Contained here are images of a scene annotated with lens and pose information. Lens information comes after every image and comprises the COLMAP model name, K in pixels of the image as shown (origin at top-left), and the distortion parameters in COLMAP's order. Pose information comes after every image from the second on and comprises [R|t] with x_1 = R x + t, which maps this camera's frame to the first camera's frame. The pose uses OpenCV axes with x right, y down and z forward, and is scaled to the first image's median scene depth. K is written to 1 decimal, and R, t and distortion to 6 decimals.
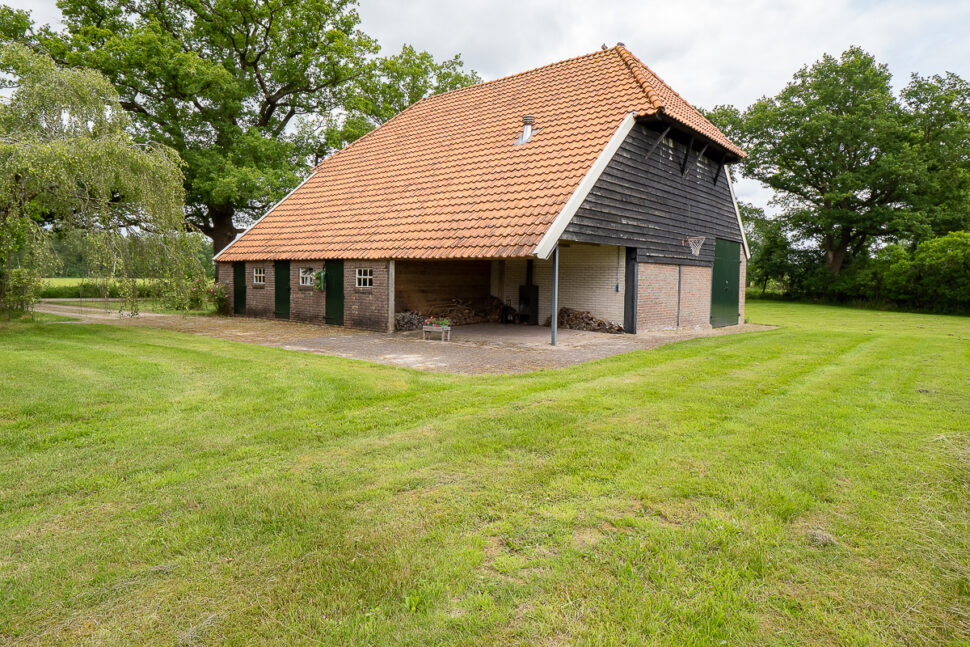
lens RADIAL K [[614.0, 0, 480.4], [0, 614.0, 322.6], [0, 0, 1]] dist [0.008637, 0.001919]
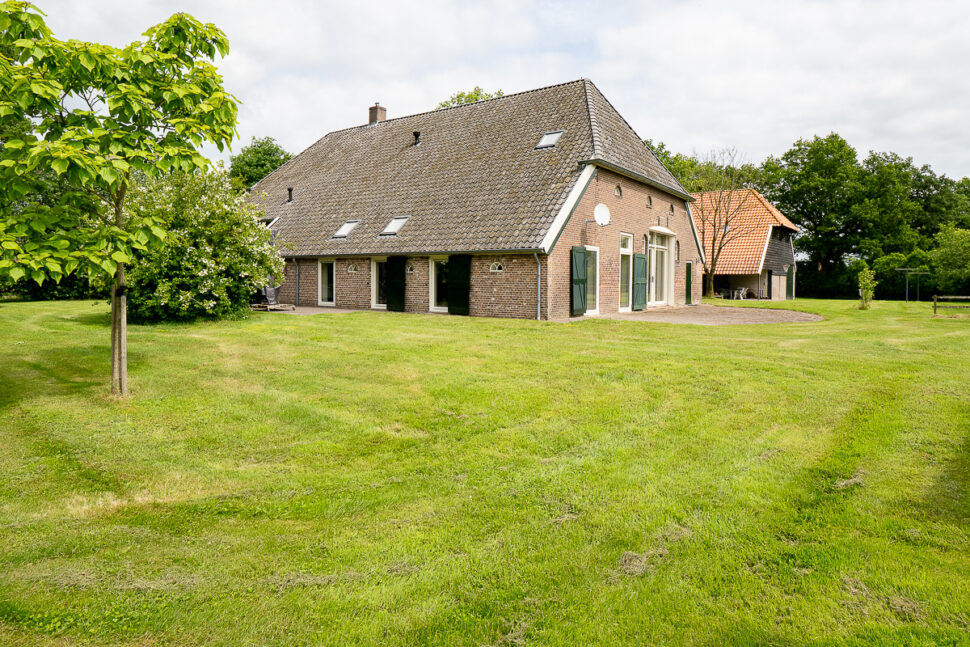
lens RADIAL K [[614.0, 0, 486.7], [0, 614.0, 320.8], [0, 0, 1]] dist [0.008637, 0.001919]
pose [[0.999165, -0.008433, 0.039978, -0.470719], [0.008873, 0.999902, -0.010849, 0.054035], [-0.039883, 0.011195, 0.999142, -0.721325]]
